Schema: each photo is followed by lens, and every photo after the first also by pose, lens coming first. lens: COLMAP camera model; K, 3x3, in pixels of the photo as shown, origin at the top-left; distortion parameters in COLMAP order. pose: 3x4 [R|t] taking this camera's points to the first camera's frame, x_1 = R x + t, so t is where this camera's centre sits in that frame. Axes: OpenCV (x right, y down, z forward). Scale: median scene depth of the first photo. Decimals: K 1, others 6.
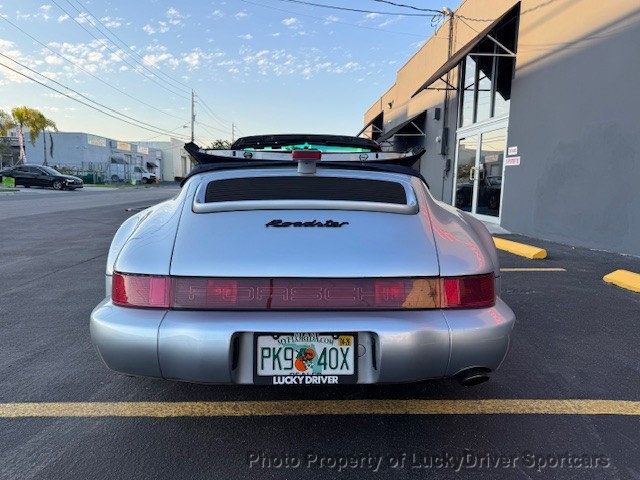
lens RADIAL K [[456.6, 0, 320.0], [0, 456.6, 240.0], [0, 0, 1]] dist [0.033089, -0.046401]
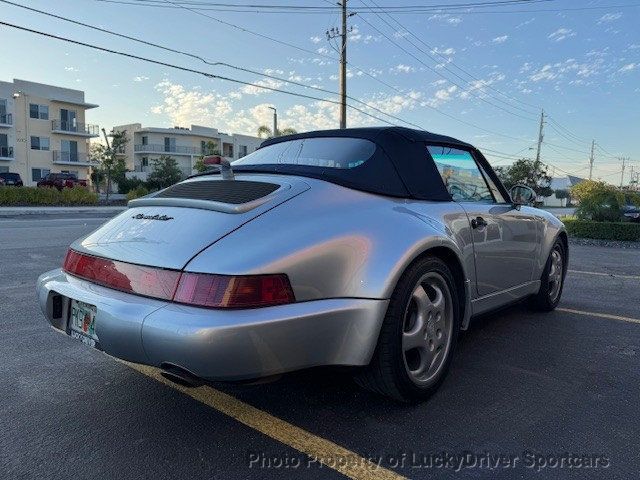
lens RADIAL K [[451.9, 0, 320.2], [0, 451.9, 234.9], [0, 0, 1]] dist [0.000121, -0.003844]
pose [[0.743885, 0.053398, -0.666171, 0.896924], [-0.094279, 0.995219, -0.025504, -0.001342], [0.661624, 0.081778, 0.745363, 0.355696]]
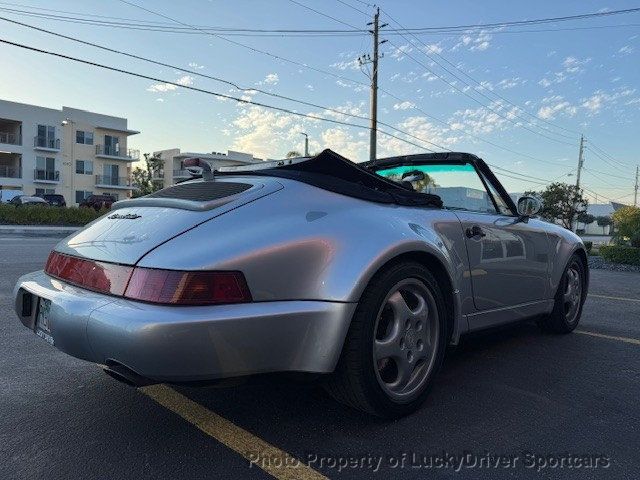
lens RADIAL K [[449.0, 0, 320.0], [0, 449.0, 240.0], [0, 0, 1]] dist [0.030352, -0.039692]
pose [[0.693366, 0.034581, -0.719756, 0.960477], [-0.112852, 0.991734, -0.061065, 0.031285], [0.711694, 0.123566, 0.691537, 0.476680]]
